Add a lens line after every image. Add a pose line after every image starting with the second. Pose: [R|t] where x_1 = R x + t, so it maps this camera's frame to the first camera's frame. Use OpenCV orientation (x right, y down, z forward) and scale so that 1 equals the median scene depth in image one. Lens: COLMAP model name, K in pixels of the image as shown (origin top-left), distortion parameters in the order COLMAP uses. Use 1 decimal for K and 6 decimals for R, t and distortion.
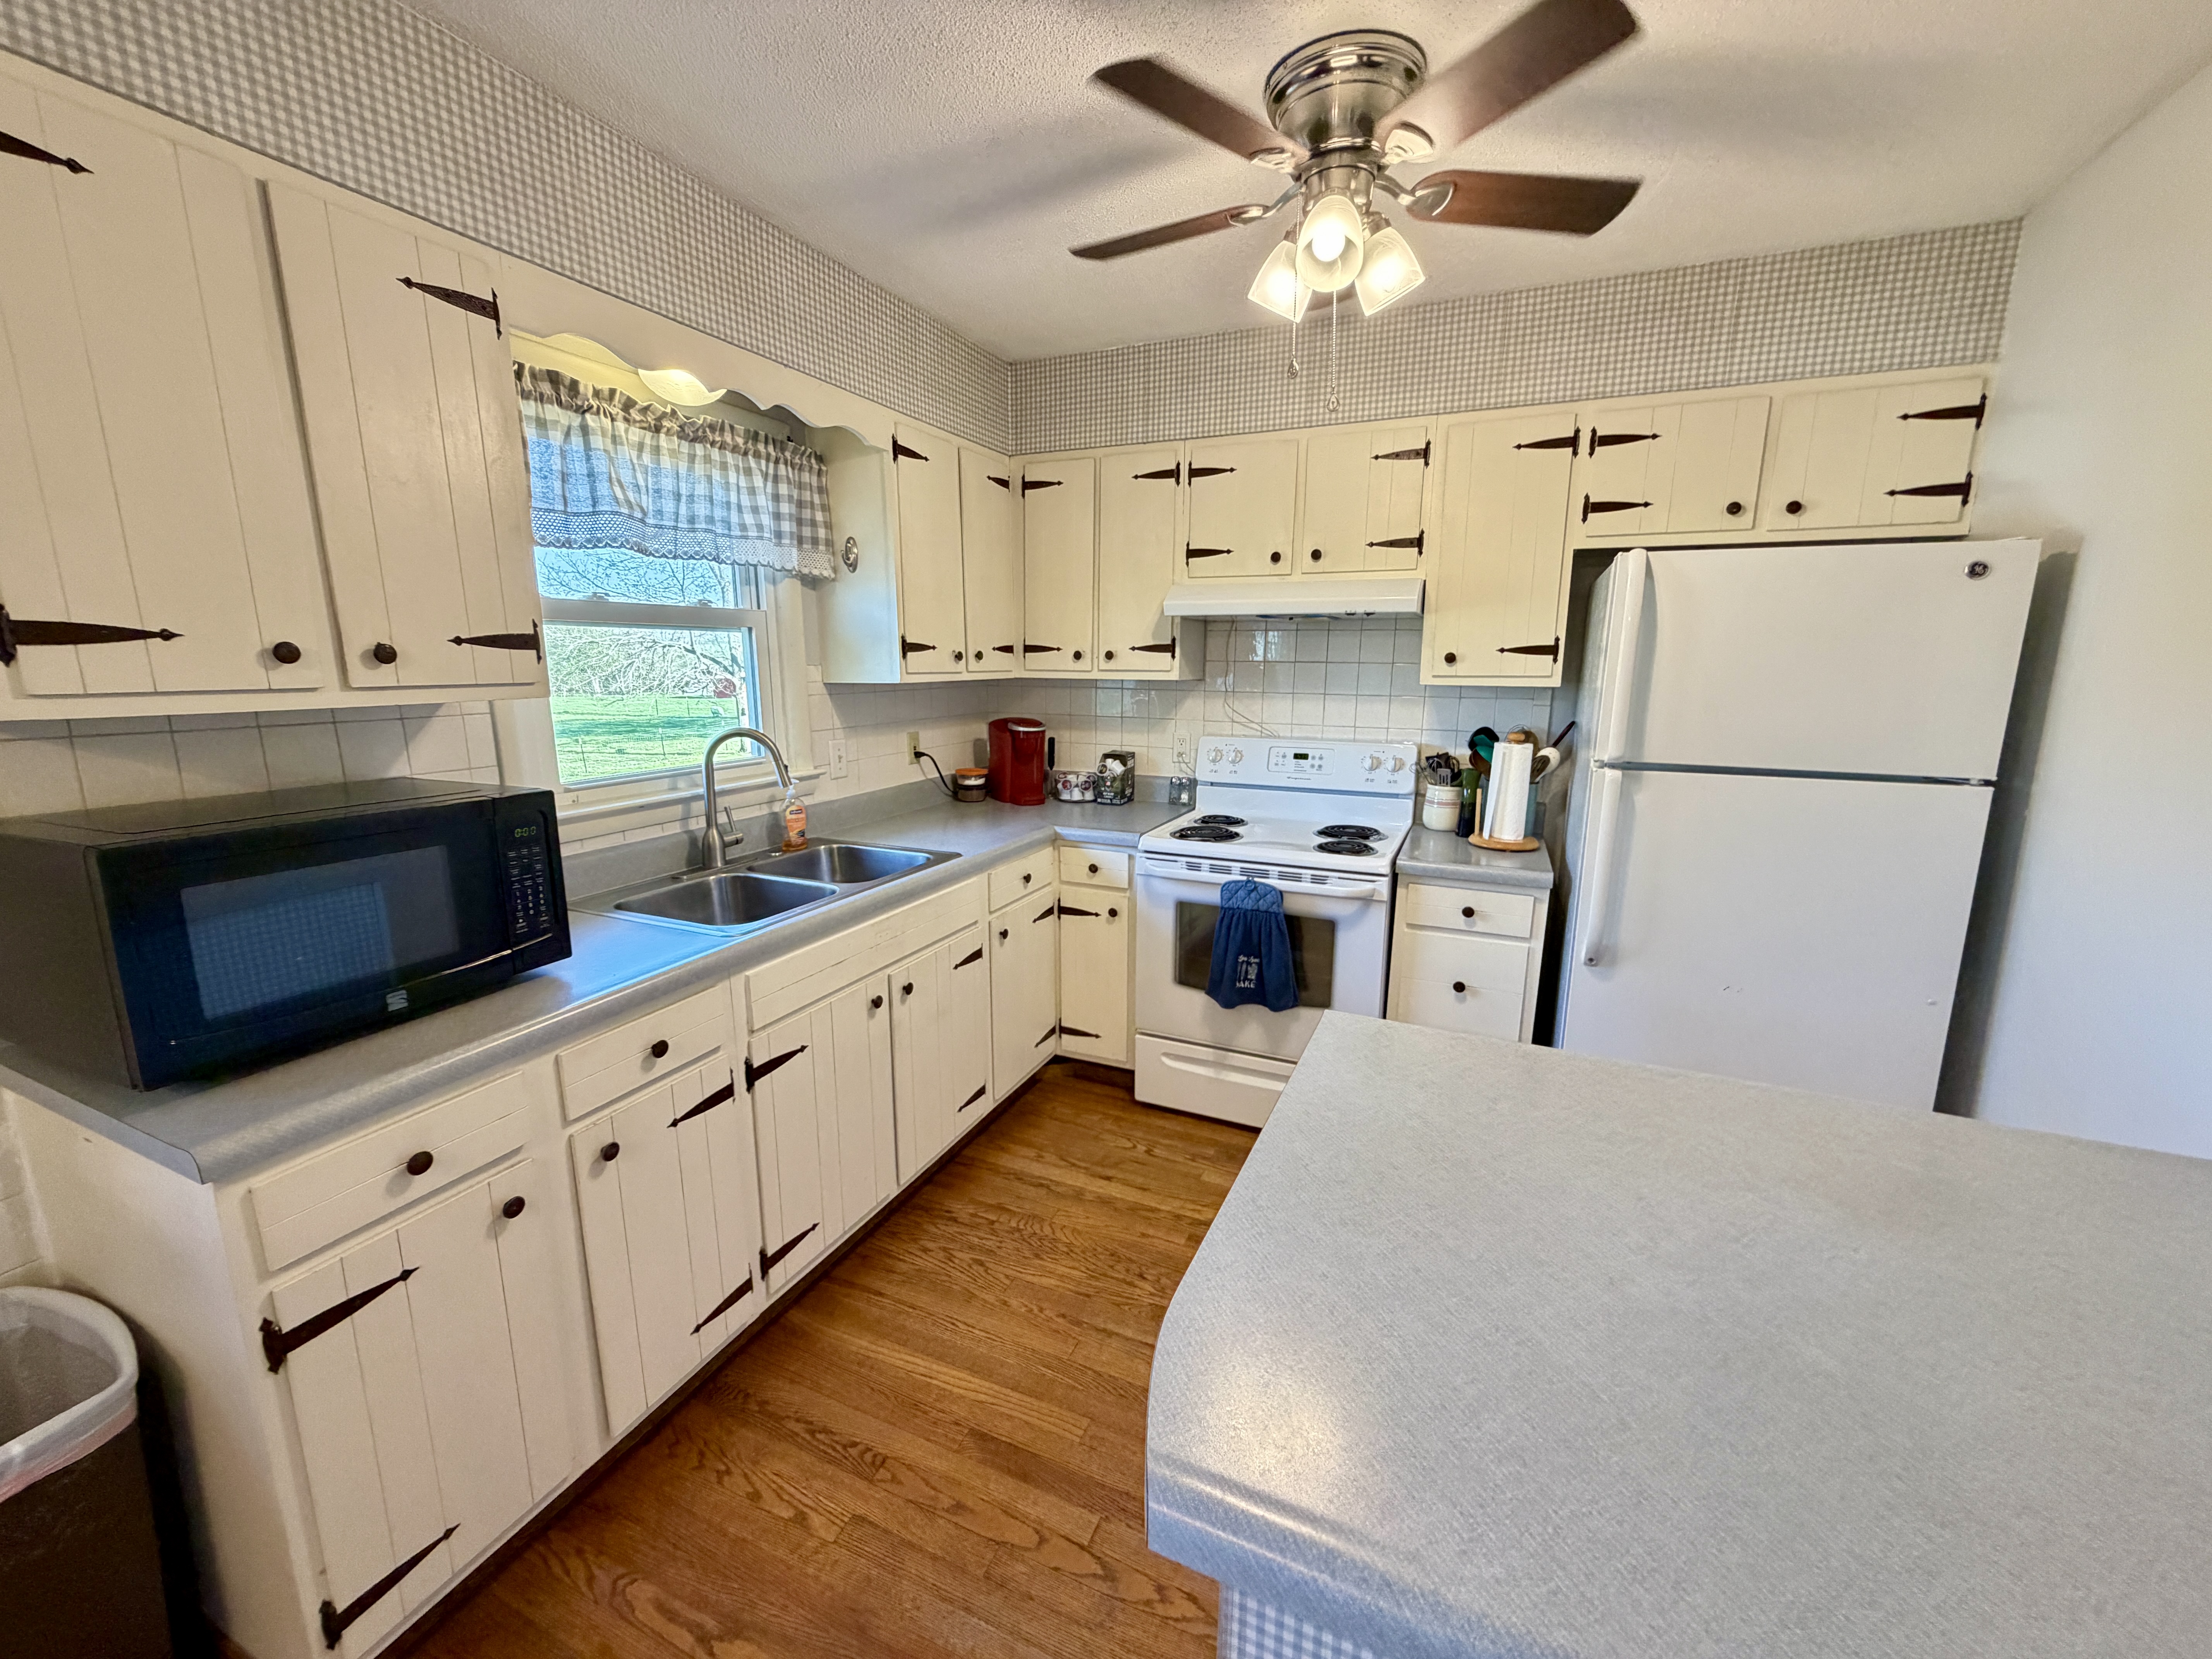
lens RADIAL K [[876.8, 0, 1104.3], [0, 876.8, 830.2], [0, 0, 1]] dist [-0.010478, 0.001113]
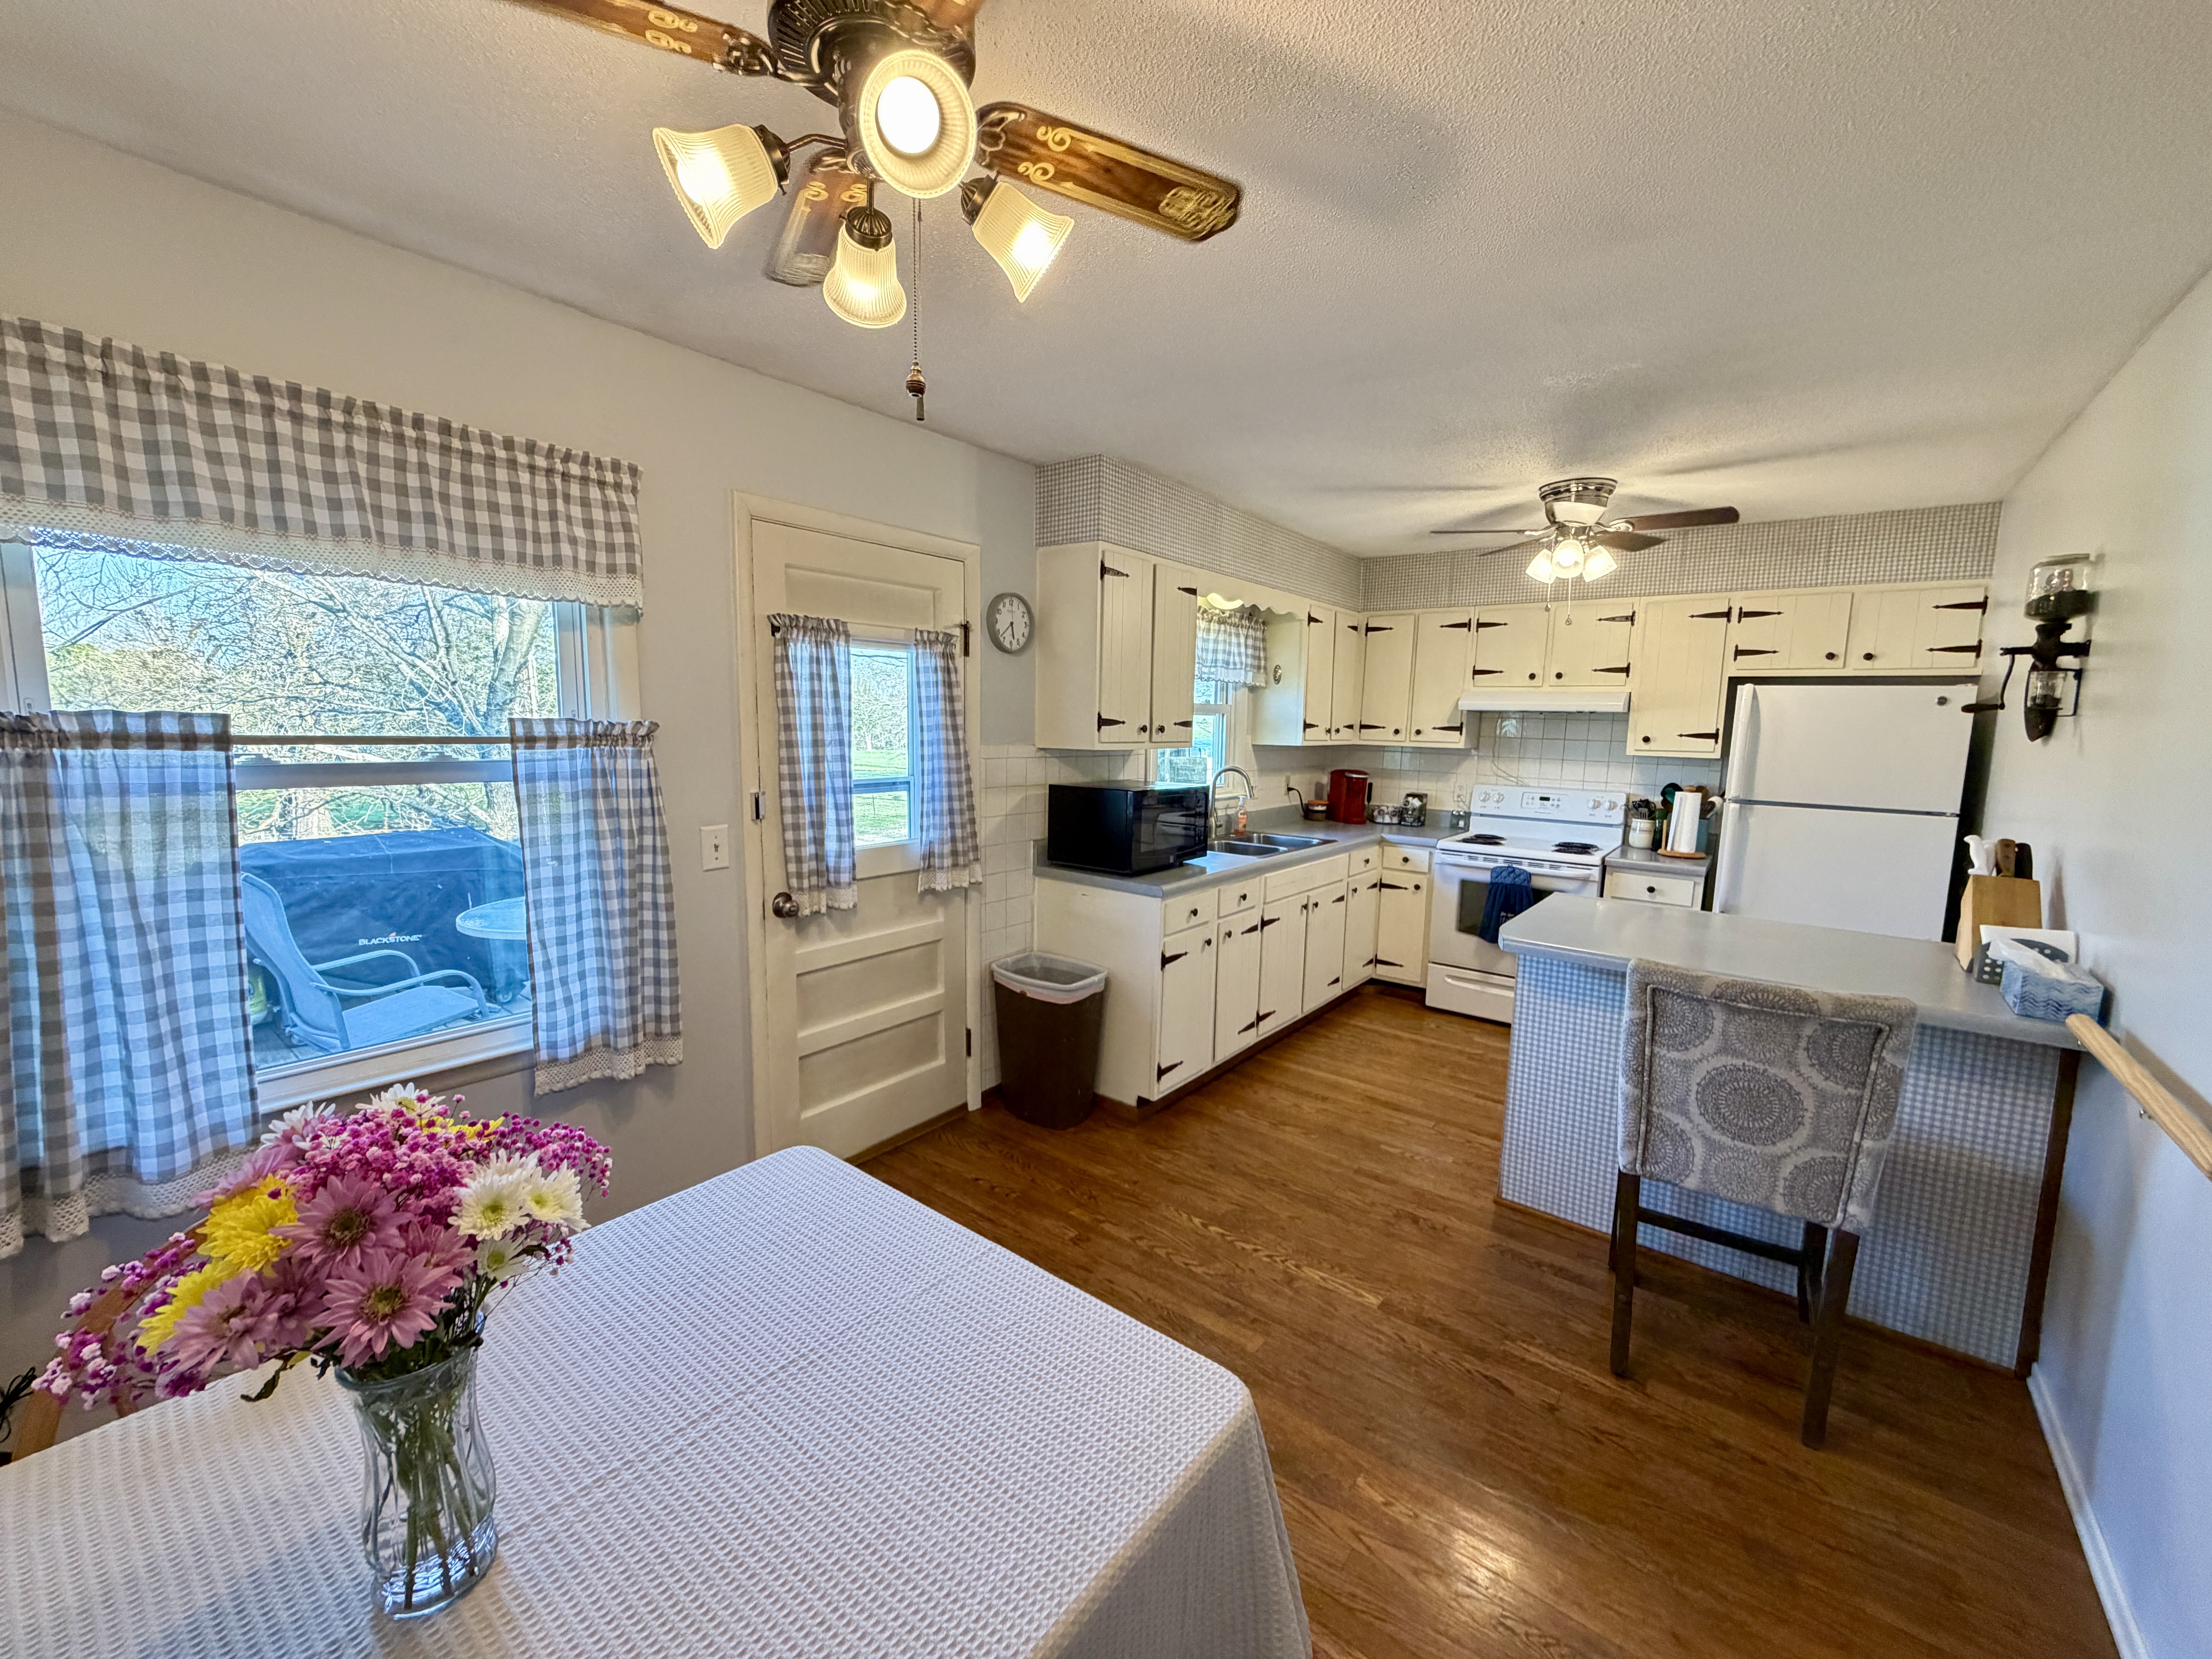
lens RADIAL K [[876.8, 0, 1094.2], [0, 876.8, 826.3], [0, 0, 1]] dist [-0.010478, 0.001113]
pose [[0.967761, 0.048369, -0.247182, -0.184275], [-0.067260, 0.995377, -0.068560, 0.140058], [0.242724, 0.082975, 0.966540, -0.779404]]
